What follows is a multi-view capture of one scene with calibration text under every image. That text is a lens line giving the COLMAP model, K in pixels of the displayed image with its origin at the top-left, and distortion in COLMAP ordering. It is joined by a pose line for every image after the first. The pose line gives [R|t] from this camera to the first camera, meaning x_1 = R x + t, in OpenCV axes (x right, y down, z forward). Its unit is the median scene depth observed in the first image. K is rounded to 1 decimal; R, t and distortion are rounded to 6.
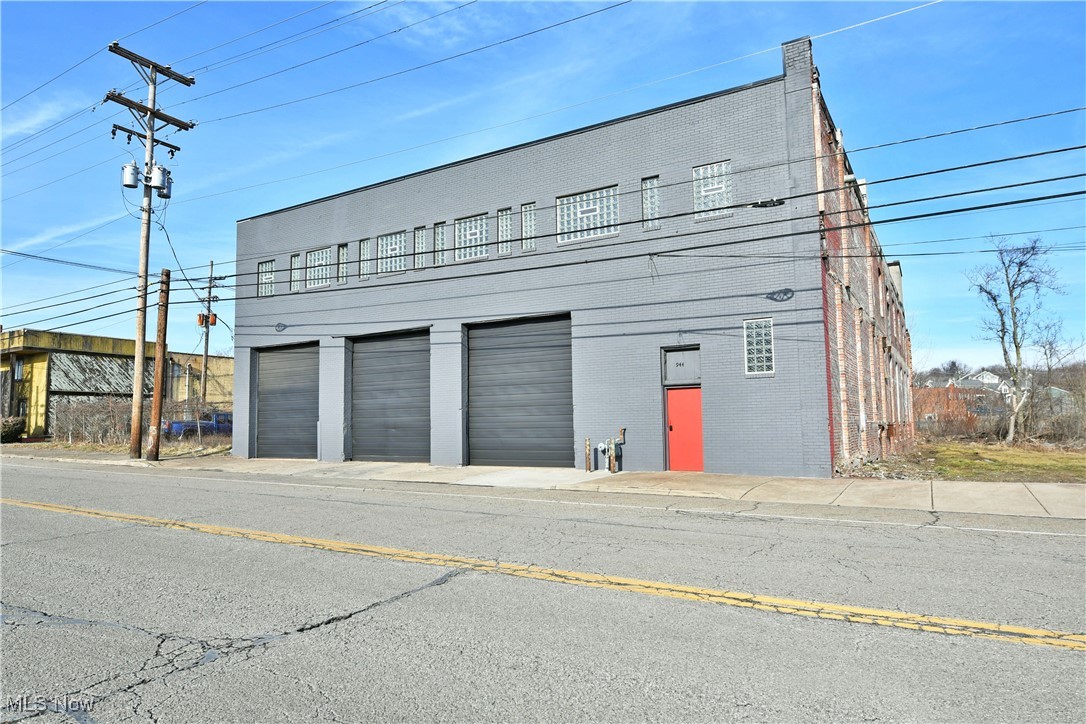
lens RADIAL K [[675.5, 0, 539.5], [0, 675.5, 367.9], [0, 0, 1]] dist [-0.017734, -0.002437]
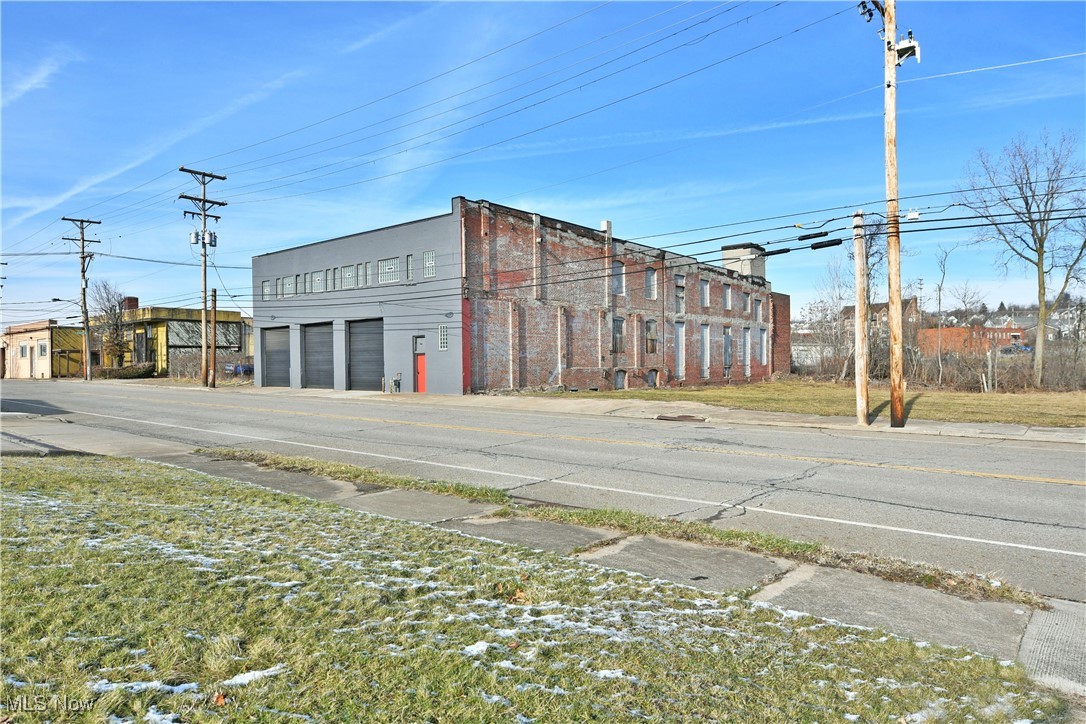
lens RADIAL K [[675.5, 0, 539.5], [0, 675.5, 367.9], [0, 0, 1]] dist [-0.017734, -0.002437]
pose [[0.989600, 0.000744, -0.143842, 0.611027], [0.013169, 0.995318, 0.095751, -0.089323], [0.143240, -0.096650, 0.984957, -0.743953]]
